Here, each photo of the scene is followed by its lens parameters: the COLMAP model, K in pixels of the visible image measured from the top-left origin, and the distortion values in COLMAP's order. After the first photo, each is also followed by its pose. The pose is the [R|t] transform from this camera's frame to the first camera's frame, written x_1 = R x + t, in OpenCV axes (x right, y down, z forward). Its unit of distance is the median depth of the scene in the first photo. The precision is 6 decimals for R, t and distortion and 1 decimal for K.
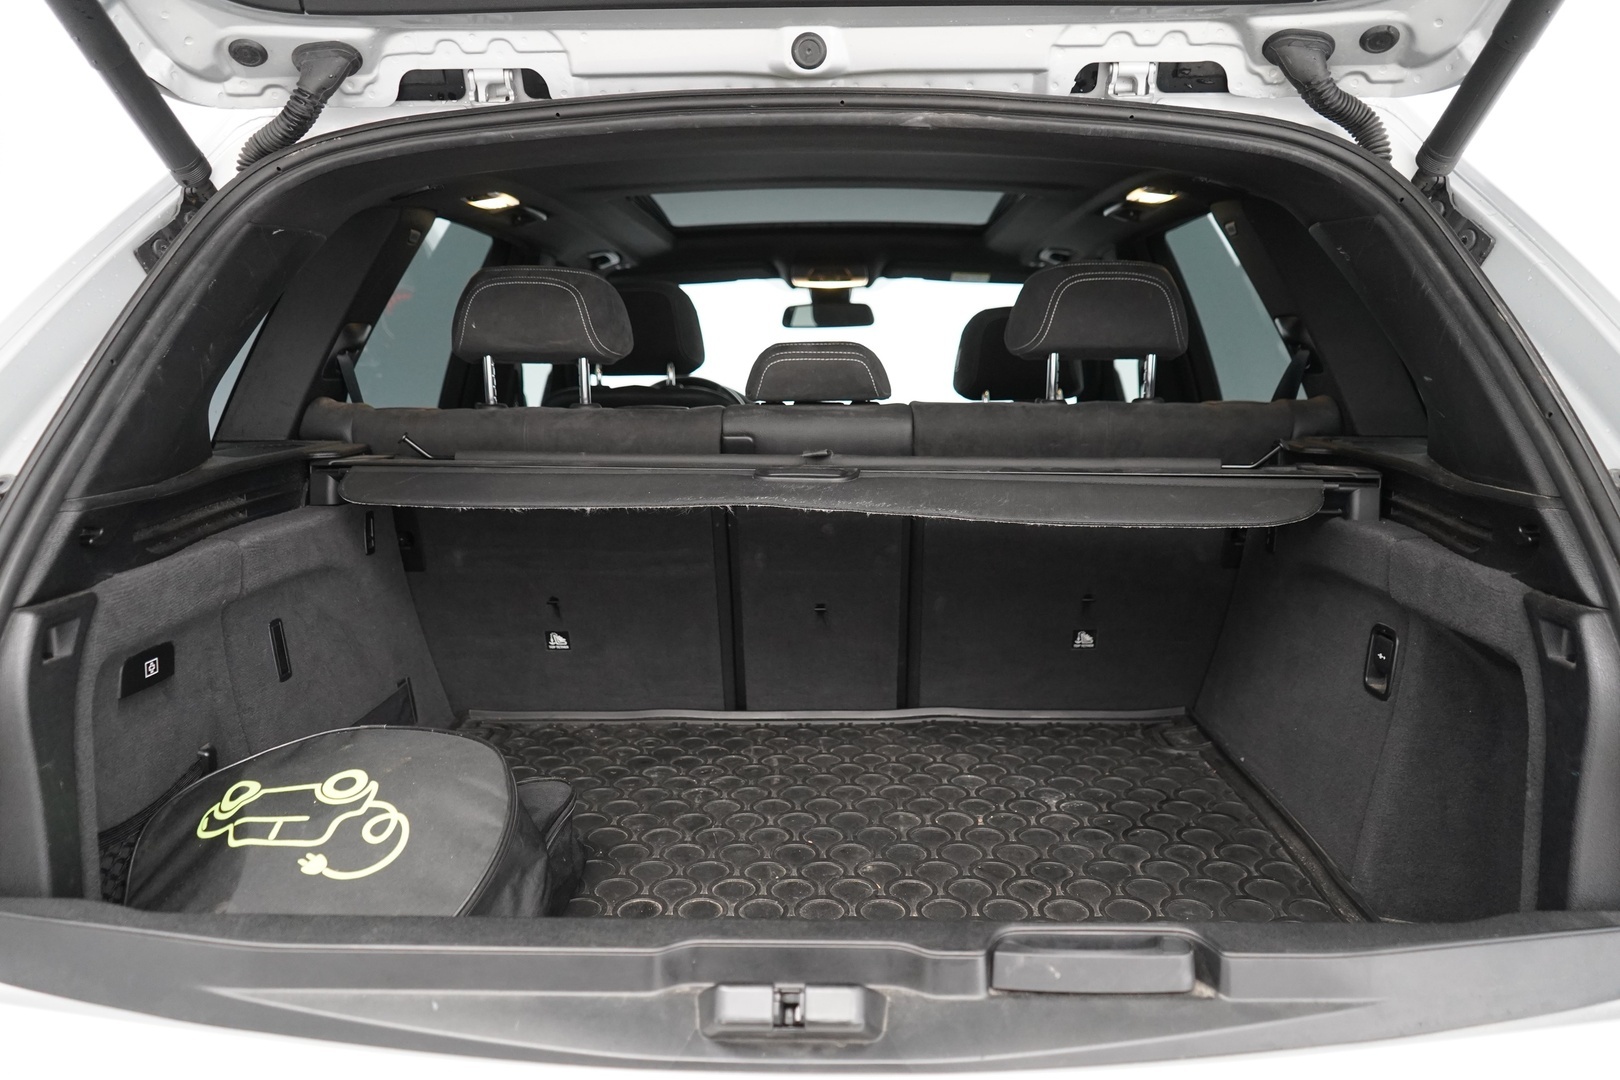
lens RADIAL K [[1307.6, 0, 809.8], [0, 1307.6, 534.8], [0, 0, 1]] dist [-0.010330, 0.010770]
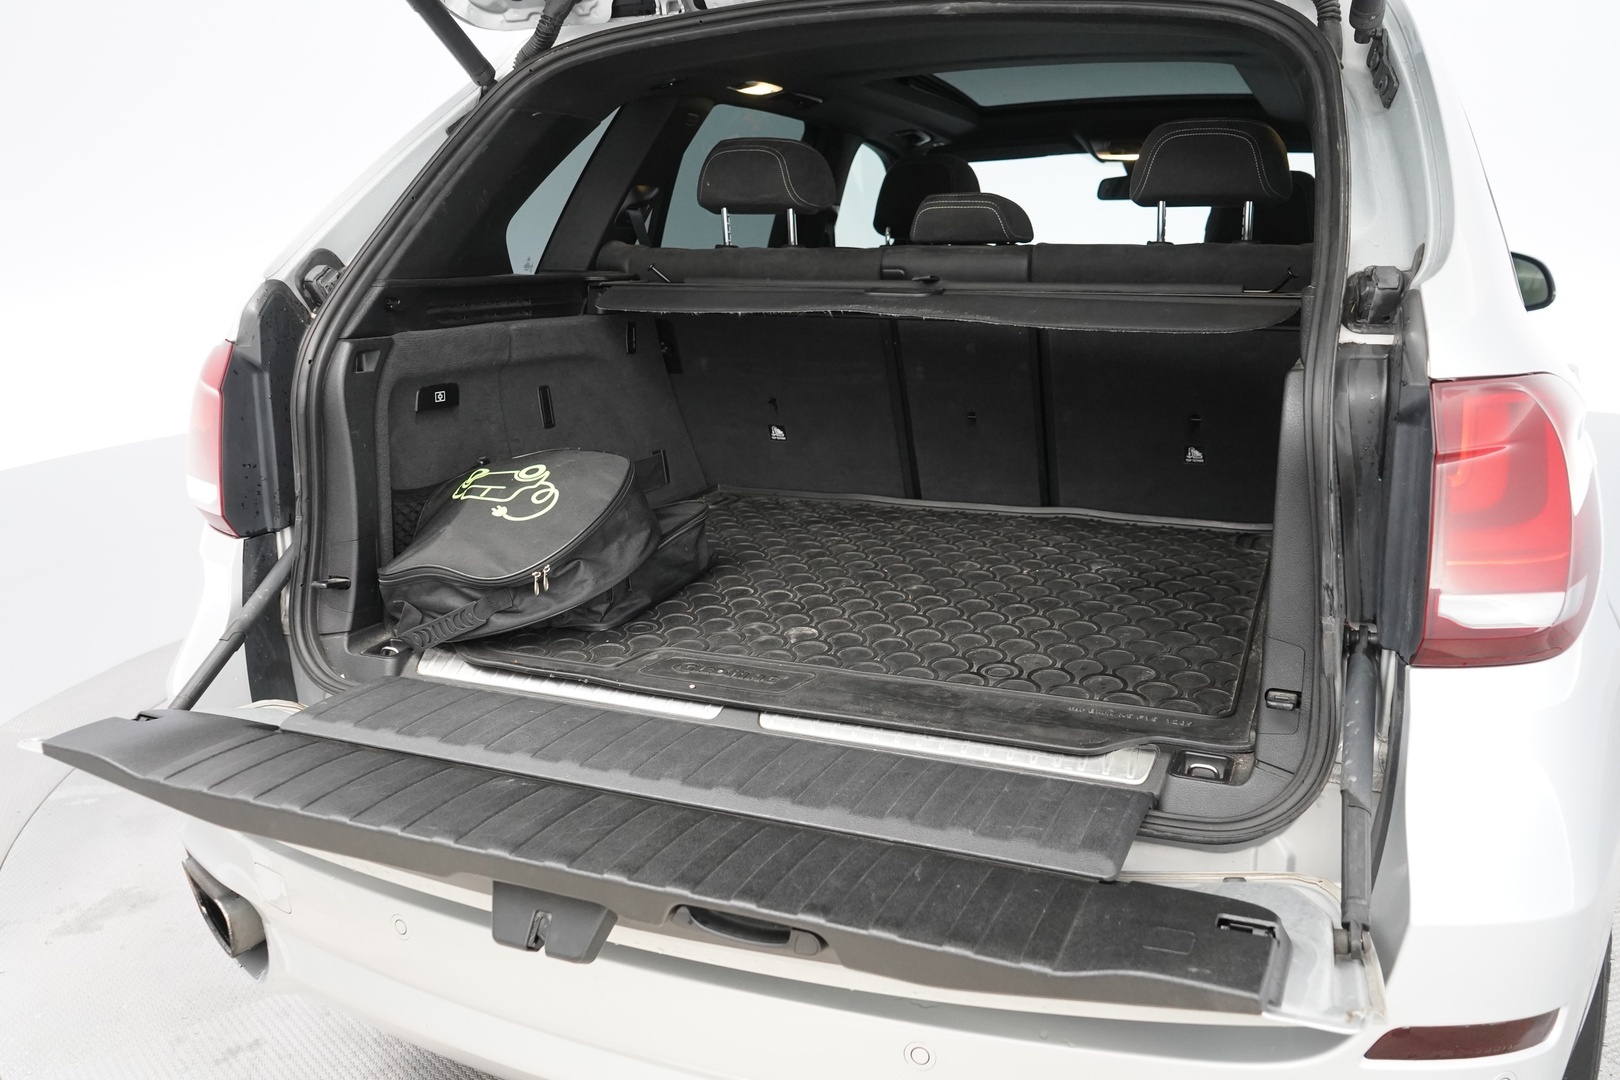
lens RADIAL K [[1307.6, 0, 814.6], [0, 1307.6, 543.2], [0, 0, 1]] dist [-0.010330, 0.010770]
pose [[0.930170, 0.081227, -0.358032, 0.461865], [-0.051674, 0.994476, 0.091367, 0.101248], [0.363475, -0.066486, 0.929228, -0.297248]]
